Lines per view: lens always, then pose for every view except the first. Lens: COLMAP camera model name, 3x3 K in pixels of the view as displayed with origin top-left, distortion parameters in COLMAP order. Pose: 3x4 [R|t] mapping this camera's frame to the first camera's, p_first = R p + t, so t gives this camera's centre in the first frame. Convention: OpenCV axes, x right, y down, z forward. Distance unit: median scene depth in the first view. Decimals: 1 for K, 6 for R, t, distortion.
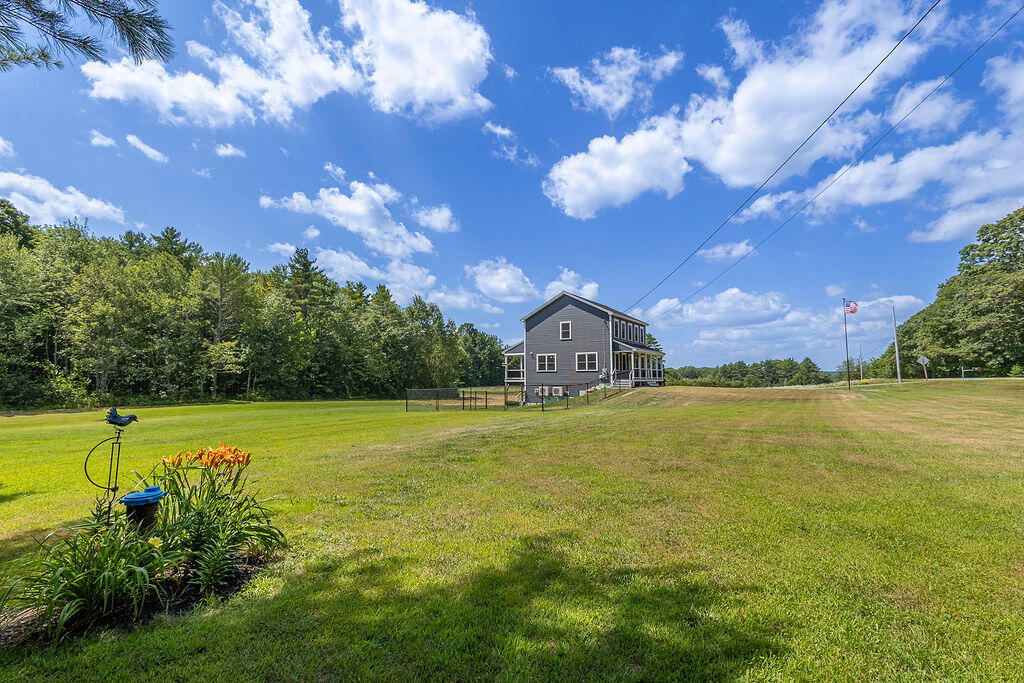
lens RADIAL K [[477.2, 0, 512.0], [0, 477.2, 341.5], [0, 0, 1]] dist [0.010772, -0.000218]
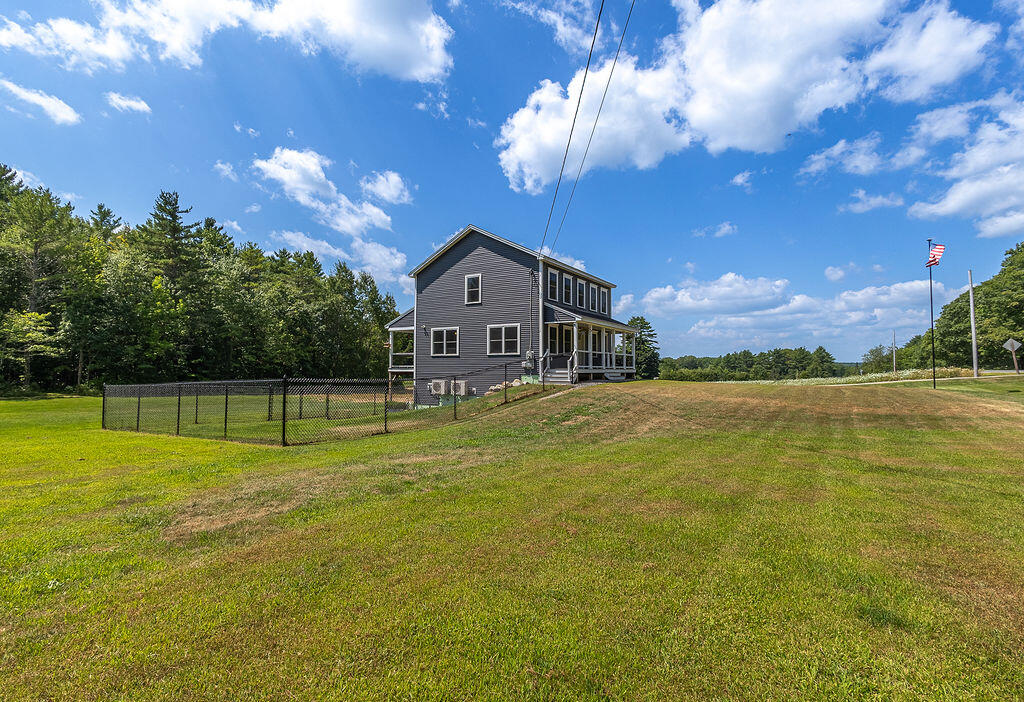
lens RADIAL K [[489.0, 0, 499.5], [0, 489.0, 347.7], [0, 0, 1]] dist [-0.001350, -0.000079]
pose [[0.999823, 0.006325, -0.017730, 0.152300], [-0.005685, 0.999338, 0.035922, 0.028289], [0.017946, -0.035814, 0.999197, 0.354533]]
